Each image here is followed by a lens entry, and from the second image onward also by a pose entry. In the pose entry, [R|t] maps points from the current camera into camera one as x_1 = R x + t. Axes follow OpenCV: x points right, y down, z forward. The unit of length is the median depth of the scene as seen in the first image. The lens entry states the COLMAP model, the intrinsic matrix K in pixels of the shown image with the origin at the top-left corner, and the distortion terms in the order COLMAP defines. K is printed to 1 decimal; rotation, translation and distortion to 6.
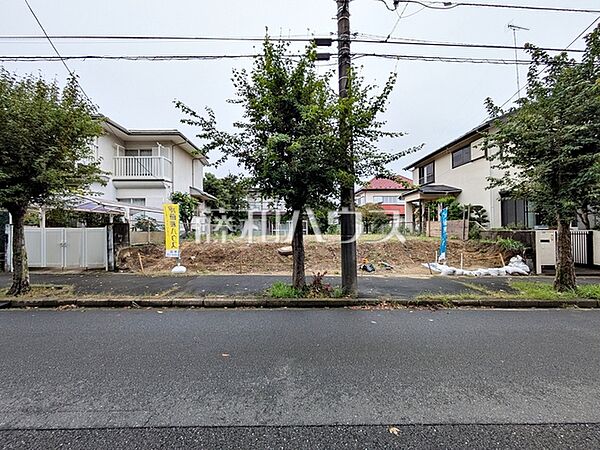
lens RADIAL K [[238.8, 0, 300.0], [0, 238.8, 225.0], [0, 0, 1]] dist [-0.000453, -0.000065]
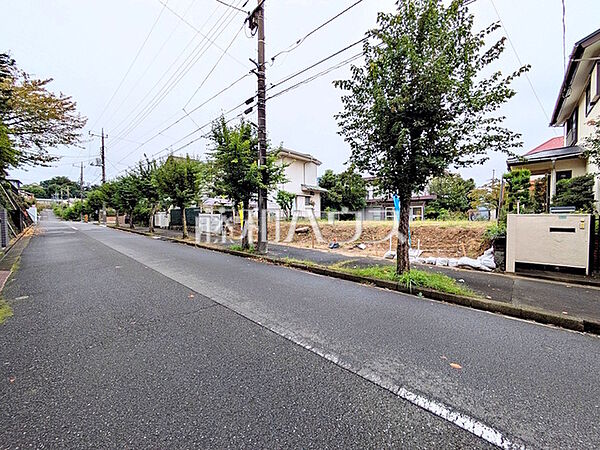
lens RADIAL K [[238.8, 0, 300.0], [0, 238.8, 225.0], [0, 0, 1]] dist [-0.000453, -0.000065]
pose [[0.703848, 0.024357, -0.709933, 0.597813], [0.020496, 0.998300, 0.054570, 0.000177], [0.710055, -0.052960, 0.702152, 0.001950]]
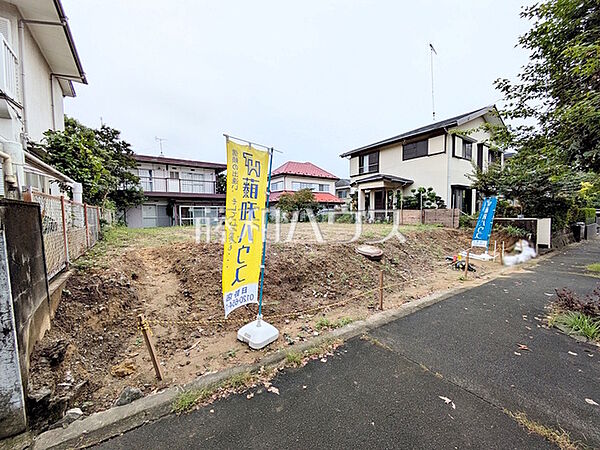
lens RADIAL K [[238.8, 0, 300.0], [0, 238.8, 225.0], [0, 0, 1]] dist [-0.000453, -0.000065]
pose [[0.837562, -0.011071, 0.546230, -0.343972], [-0.017399, 0.998747, 0.046921, 0.009242], [-0.546065, -0.048803, 0.836320, 0.356382]]
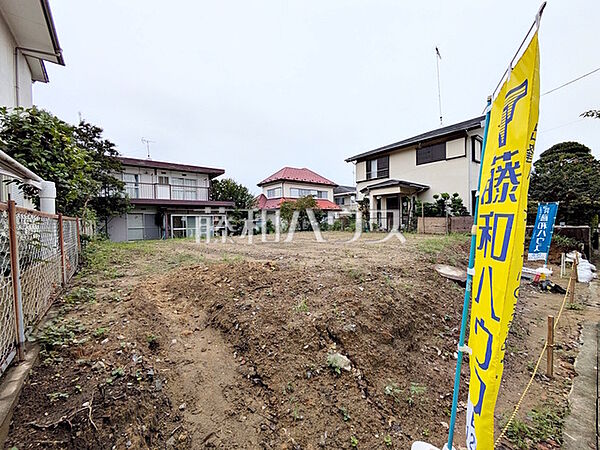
lens RADIAL K [[238.8, 0, 300.0], [0, 238.8, 225.0], [0, 0, 1]] dist [-0.000453, -0.000065]
pose [[0.801999, -0.001748, 0.597323, -0.368163], [-0.008958, 0.999848, 0.014953, 0.004821], [-0.597258, -0.017343, 0.801862, 0.500014]]
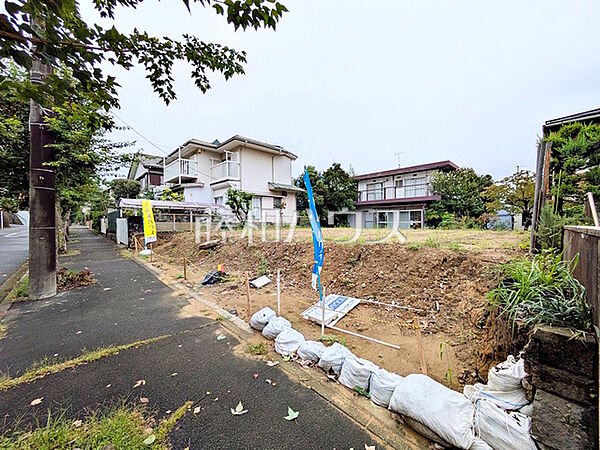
lens RADIAL K [[238.8, 0, 300.0], [0, 238.8, 225.0], [0, 0, 1]] dist [-0.000453, -0.000065]
pose [[0.660489, 0.013979, -0.750706, 0.551519], [0.017430, 0.999272, 0.033943, 0.005546], [0.750634, -0.035504, 0.659764, 0.401675]]
